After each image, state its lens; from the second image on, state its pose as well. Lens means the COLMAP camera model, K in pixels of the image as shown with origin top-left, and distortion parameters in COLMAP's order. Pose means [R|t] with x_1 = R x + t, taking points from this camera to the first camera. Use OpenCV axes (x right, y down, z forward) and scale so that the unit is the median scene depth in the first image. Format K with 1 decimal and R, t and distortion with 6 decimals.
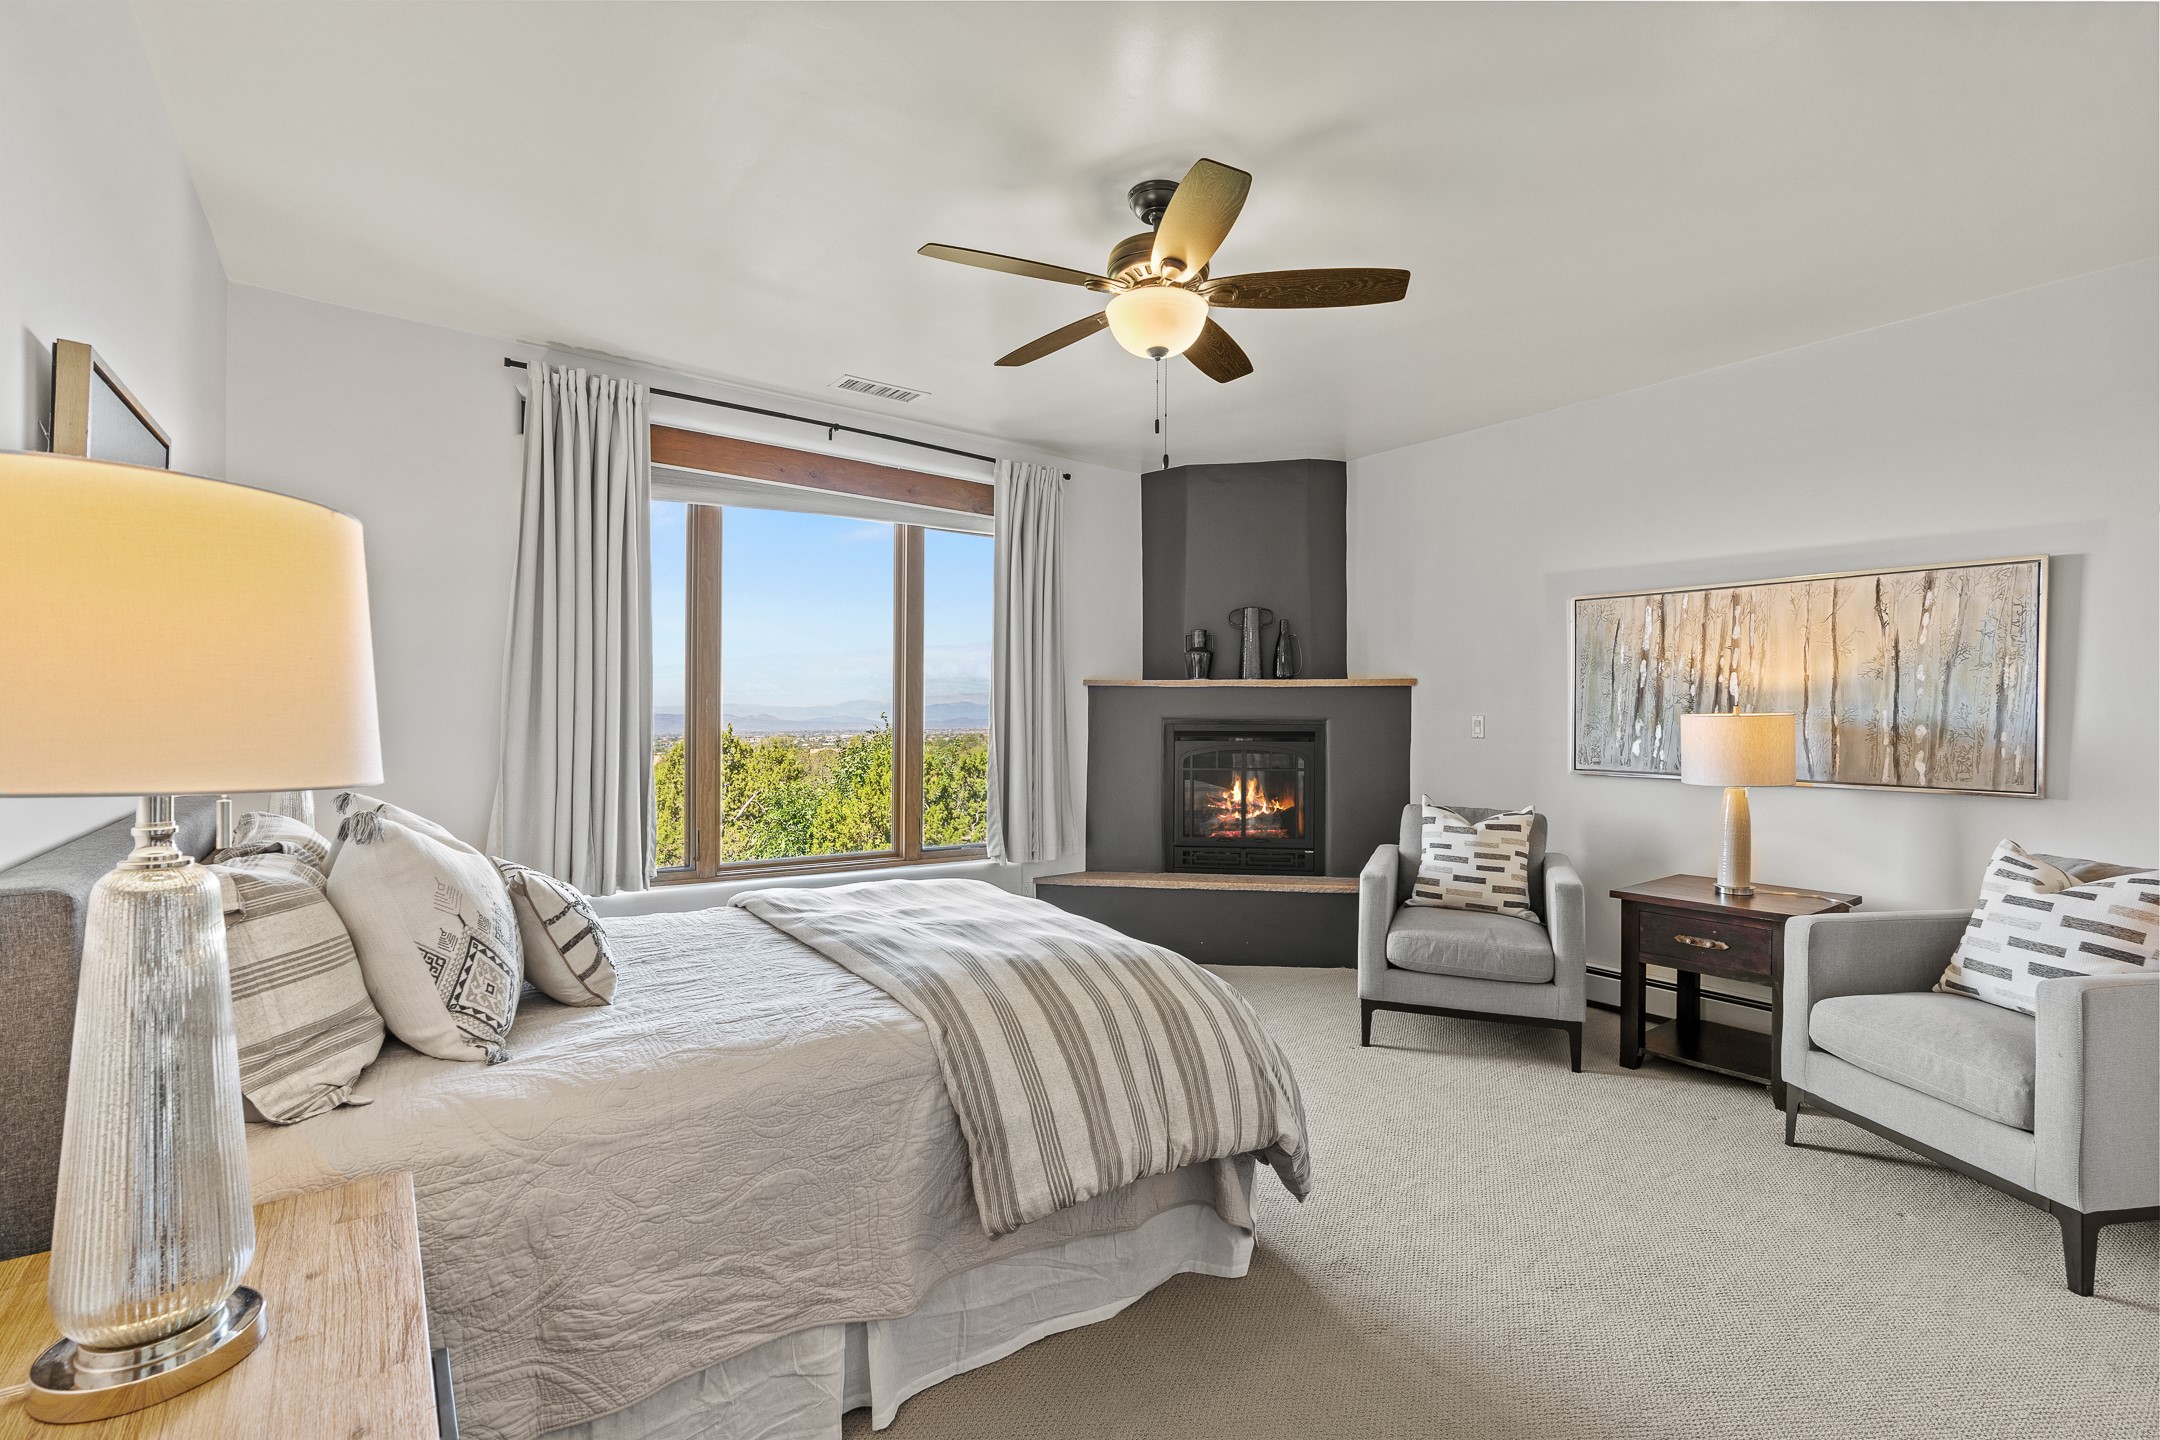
lens RADIAL K [[982.8, 0, 1080.1], [0, 982.8, 716.6], [0, 0, 1]] dist [-0.016303, 0.005365]
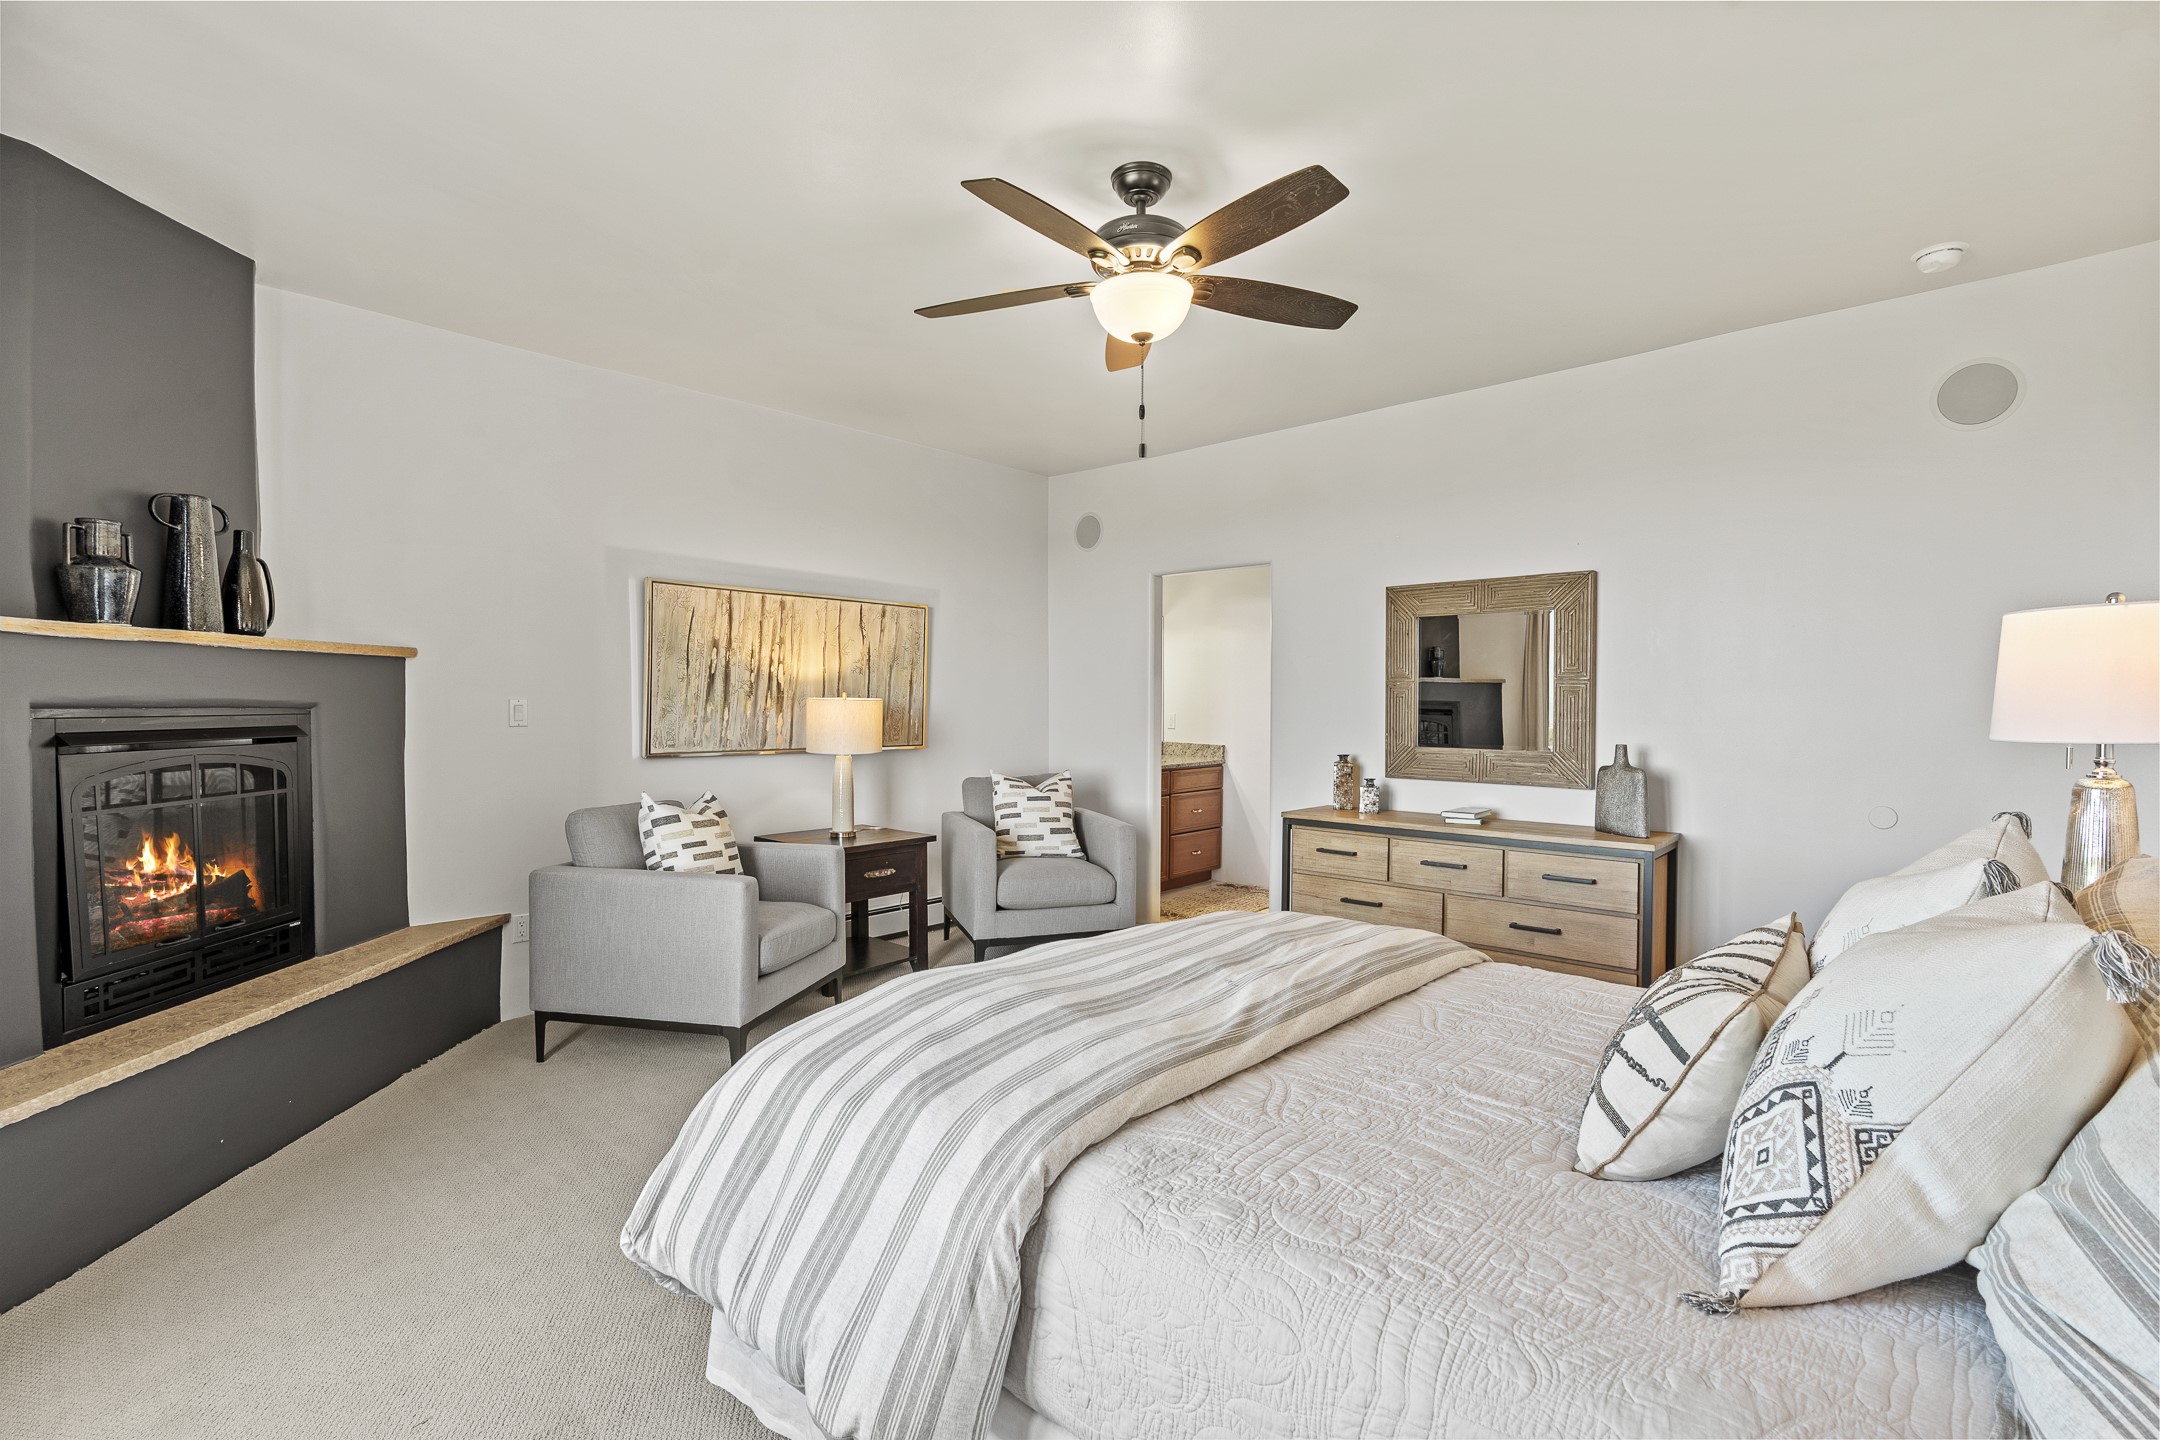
lens RADIAL K [[982.8, 0, 1074.5], [0, 982.8, 715.3], [0, 0, 1]] dist [-0.016303, 0.005365]
pose [[-0.200675, -0.020371, 0.979446, -0.582620], [-0.003506, 0.999792, 0.020076, -0.006546], [-0.979652, 0.000595, -0.200704, 0.835386]]
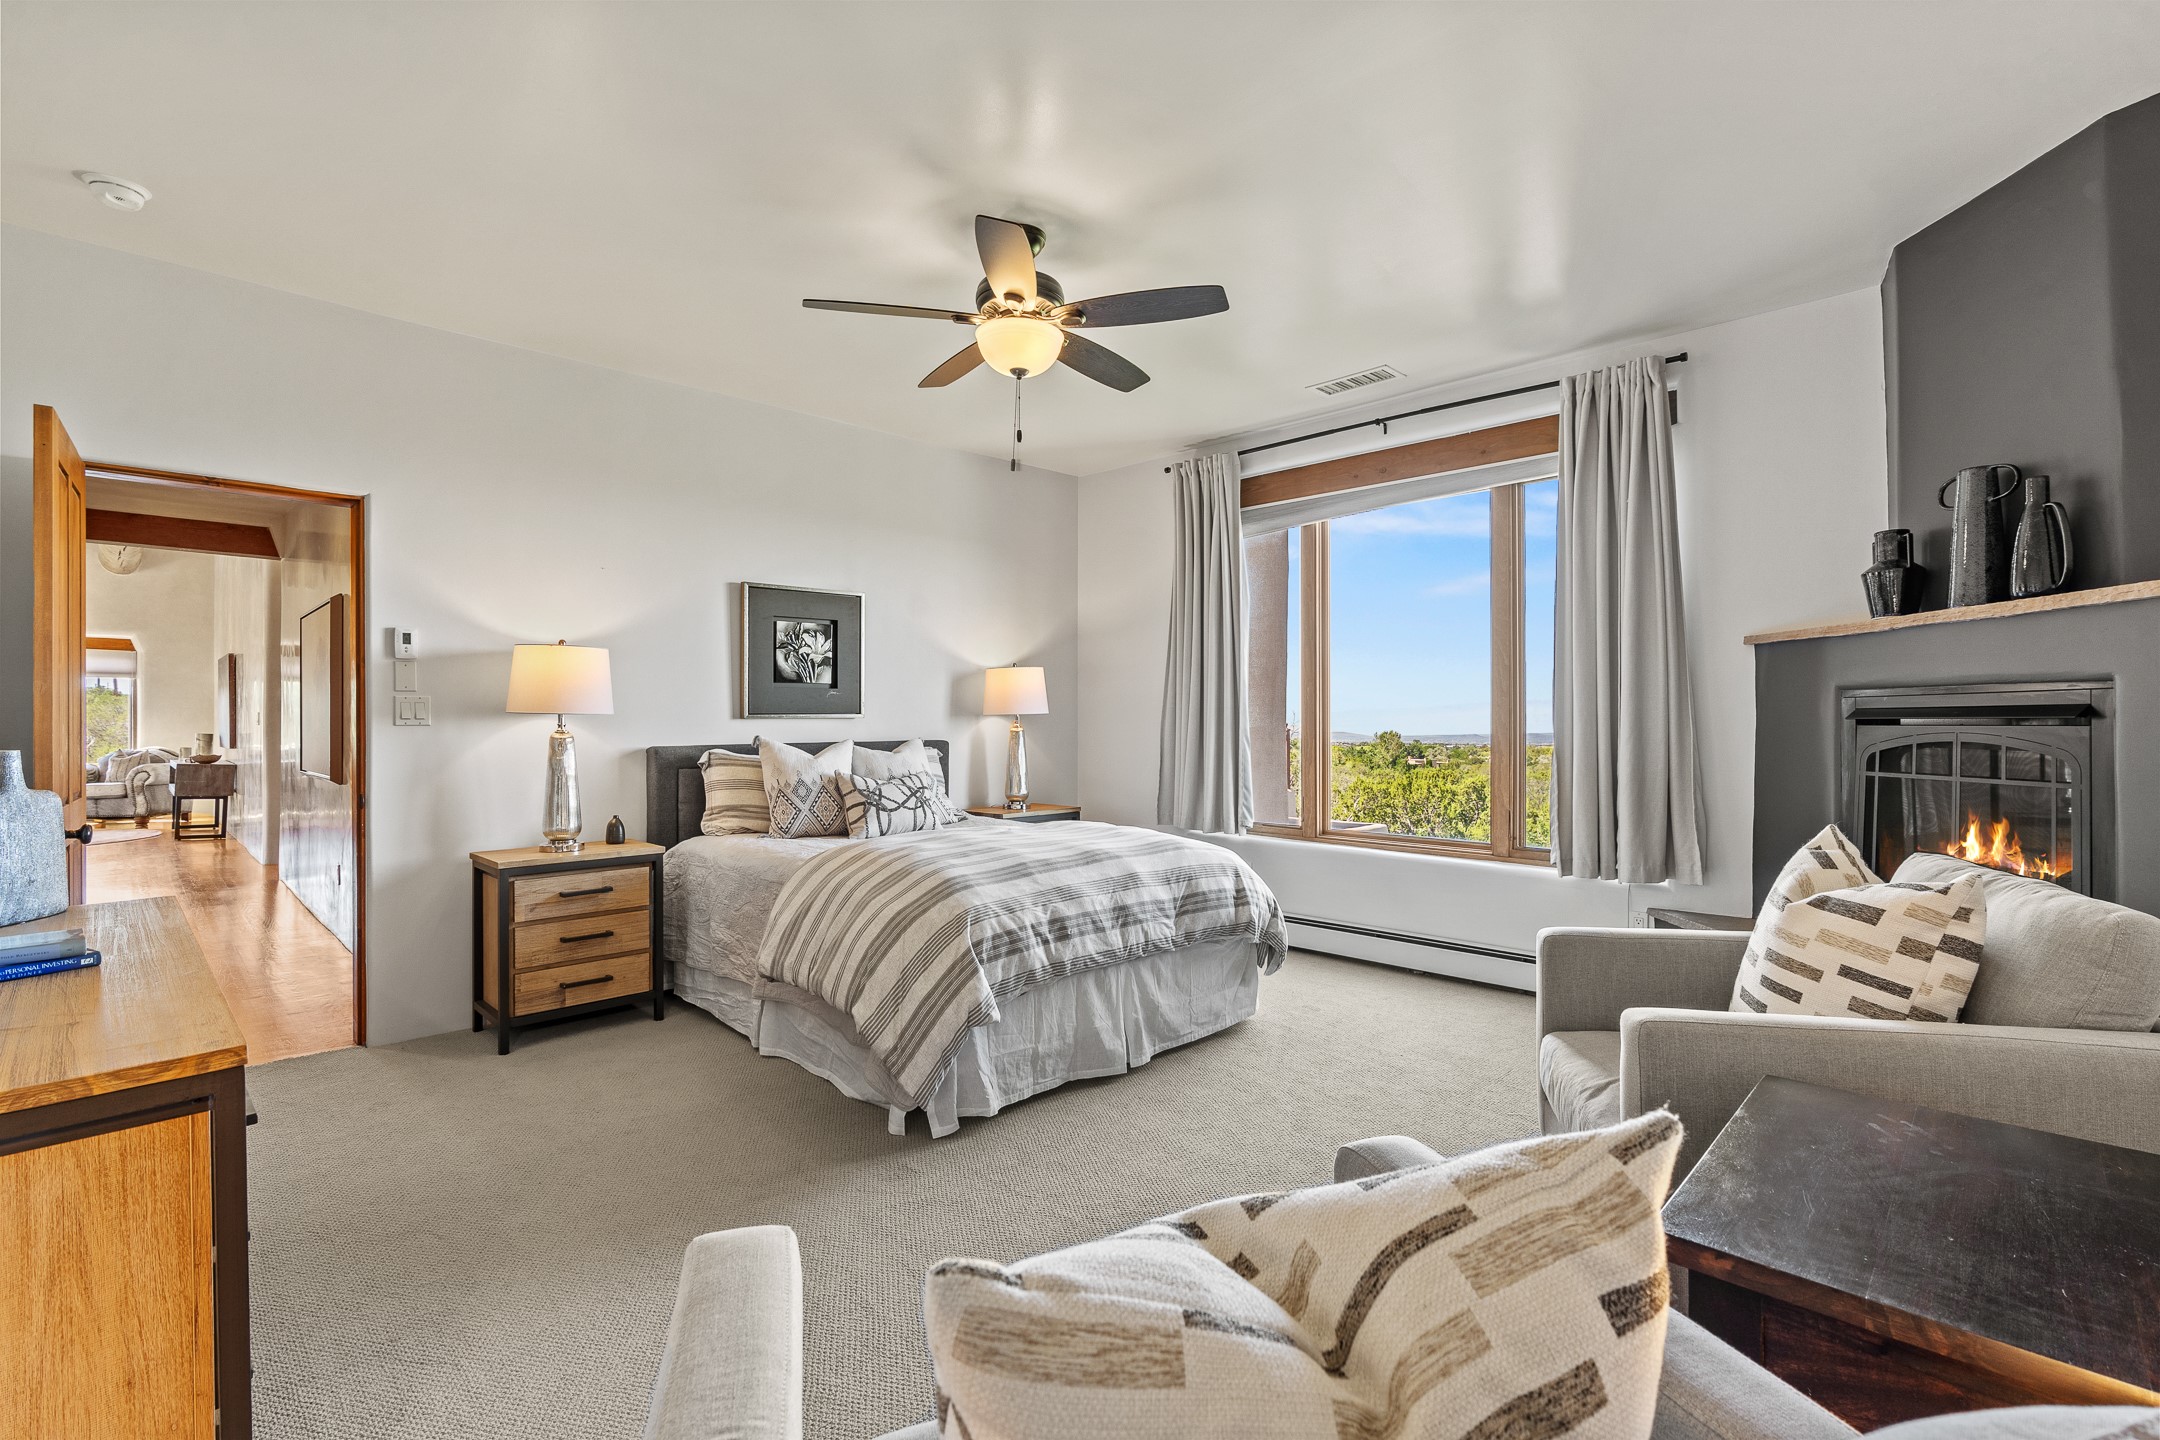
lens RADIAL K [[982.8, 0, 1083.0], [0, 982.8, 716.7], [0, 0, 1]] dist [-0.016303, 0.005365]
pose [[0.131529, -0.013136, -0.991225, 0.813611], [0.004887, 0.999909, -0.012602, 0.032378], [0.991300, -0.003186, 0.131581, 0.608028]]
